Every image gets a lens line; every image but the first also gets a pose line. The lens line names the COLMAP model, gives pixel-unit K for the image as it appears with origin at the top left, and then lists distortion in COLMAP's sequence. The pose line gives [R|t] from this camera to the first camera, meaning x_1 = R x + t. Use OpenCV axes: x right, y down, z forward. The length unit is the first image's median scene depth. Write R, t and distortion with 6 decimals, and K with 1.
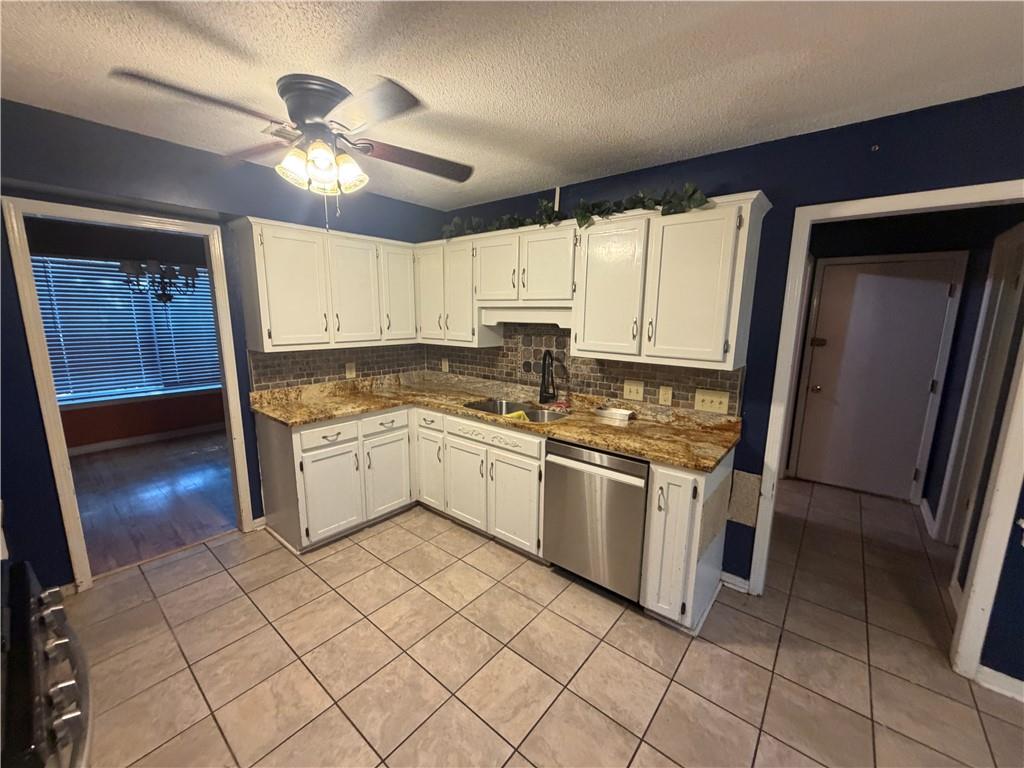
lens RADIAL K [[406.9, 0, 507.6], [0, 406.9, 383.3], [0, 0, 1]] dist [0.000122, -0.000567]
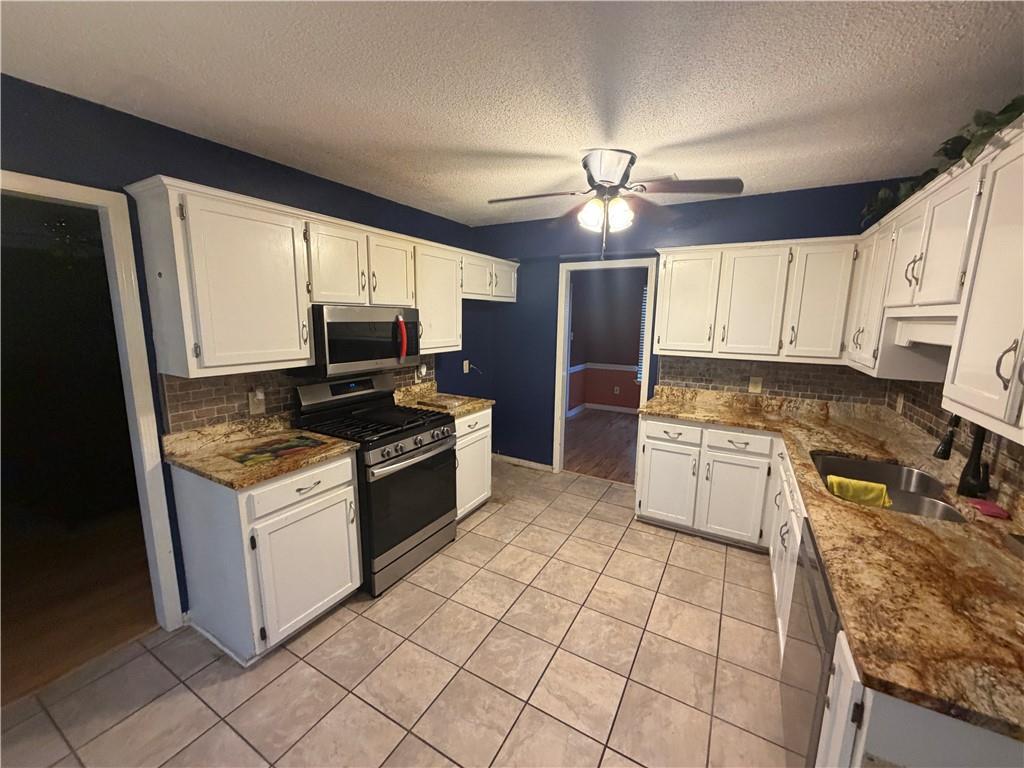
lens RADIAL K [[406.9, 0, 512.0], [0, 406.9, 385.3], [0, 0, 1]] dist [0.000122, -0.000567]
pose [[0.178047, 0.157273, -0.971372, 0.607758], [-0.181614, 0.975439, 0.124642, -0.063835], [0.967117, 0.154223, 0.202237, 0.365720]]
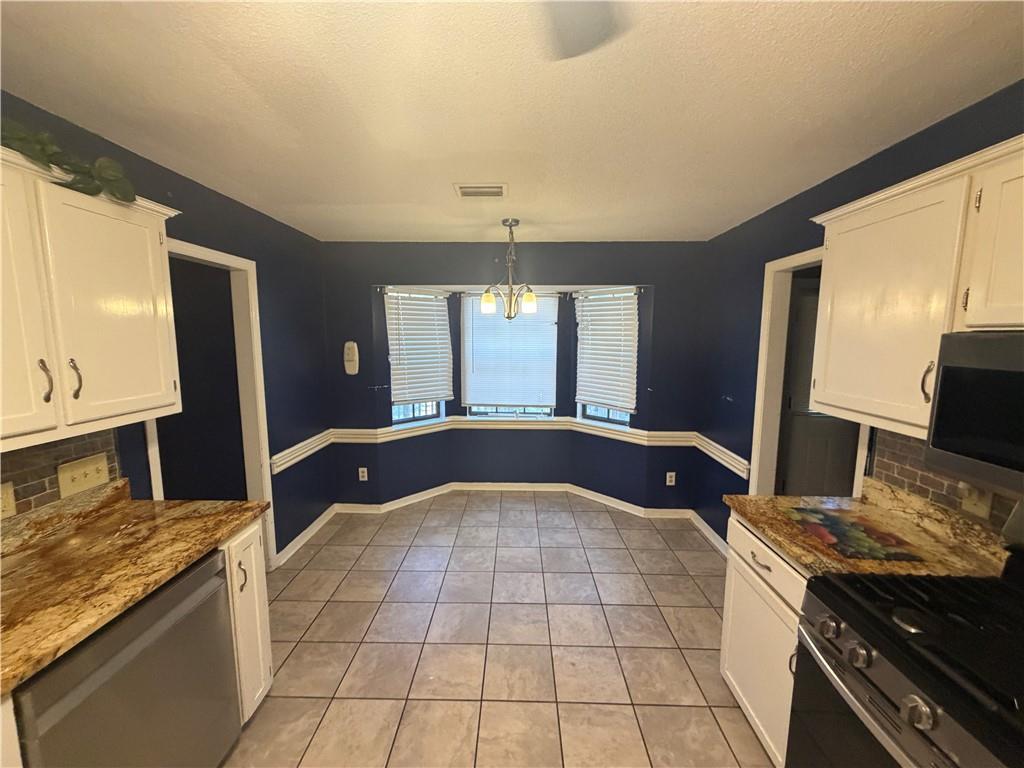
lens RADIAL K [[406.9, 0, 507.9], [0, 406.9, 382.5], [0, 0, 1]] dist [0.000122, -0.000567]
pose [[-0.617994, -0.105333, 0.779095, -0.437261], [0.127616, 0.964401, 0.231614, -0.166451], [-0.775756, 0.242561, -0.582551, 0.789417]]
